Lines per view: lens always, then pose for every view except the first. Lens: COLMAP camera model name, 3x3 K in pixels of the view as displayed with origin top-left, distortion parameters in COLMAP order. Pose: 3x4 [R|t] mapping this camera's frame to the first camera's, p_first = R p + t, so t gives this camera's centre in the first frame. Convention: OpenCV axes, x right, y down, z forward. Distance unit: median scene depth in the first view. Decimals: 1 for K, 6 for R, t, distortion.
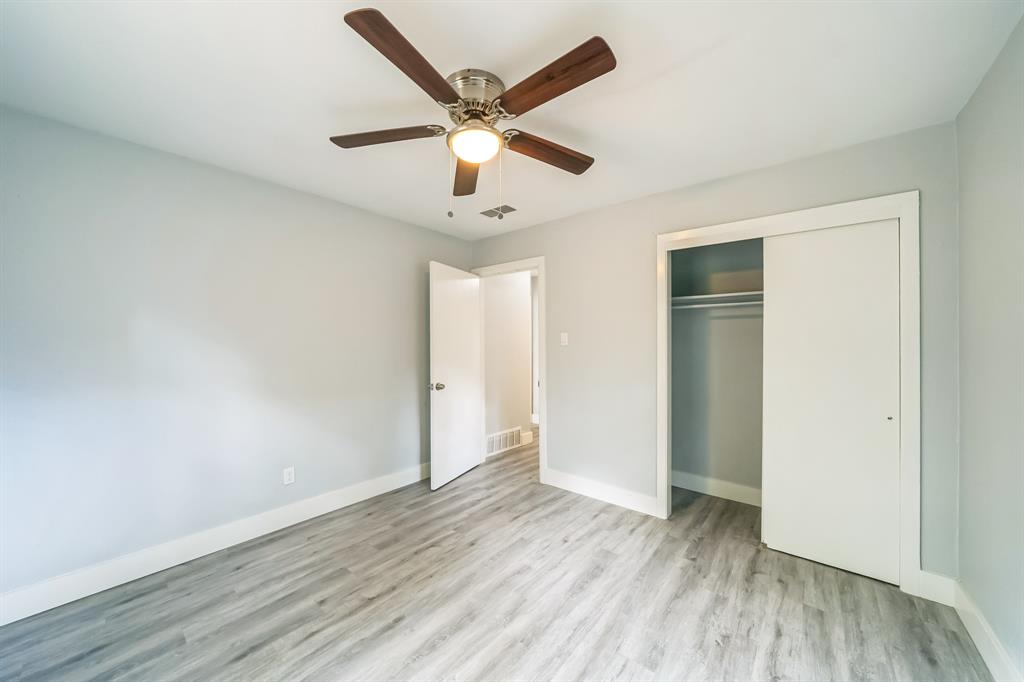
lens RADIAL K [[361.1, 0, 511.9], [0, 361.1, 342.4], [0, 0, 1]] dist [-0.002147, 0.000040]
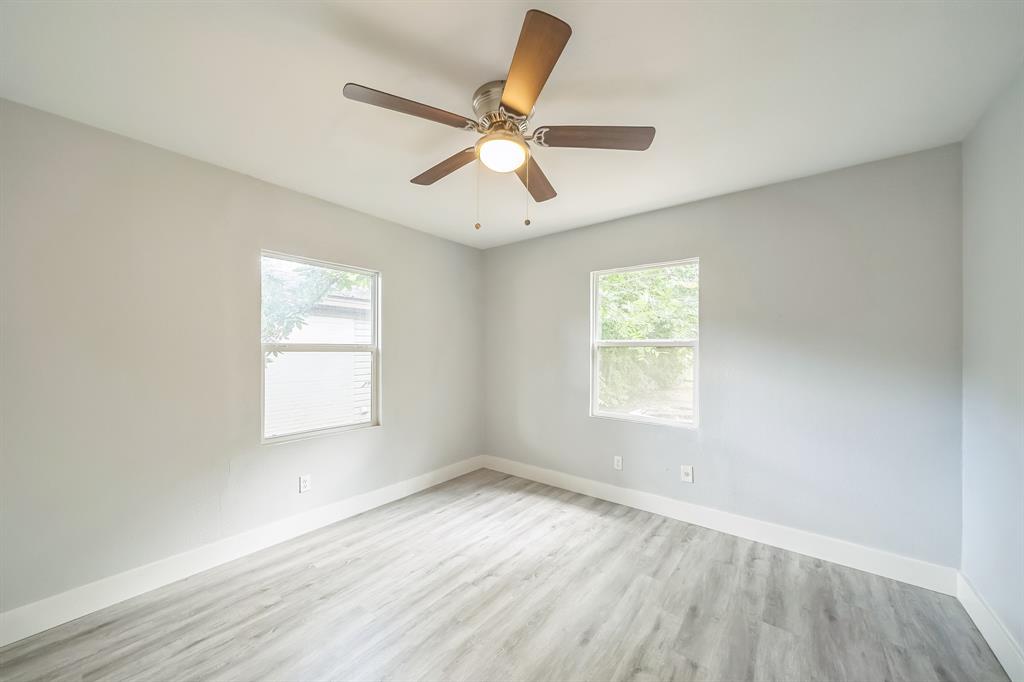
lens RADIAL K [[361.1, 0, 511.9], [0, 361.1, 342.4], [0, 0, 1]] dist [-0.002147, 0.000040]
pose [[-0.999781, -0.001111, -0.020894, -0.105740], [-0.000693, 0.999800, -0.020011, 0.000972], [0.020912, -0.019992, -0.999581, 2.026490]]
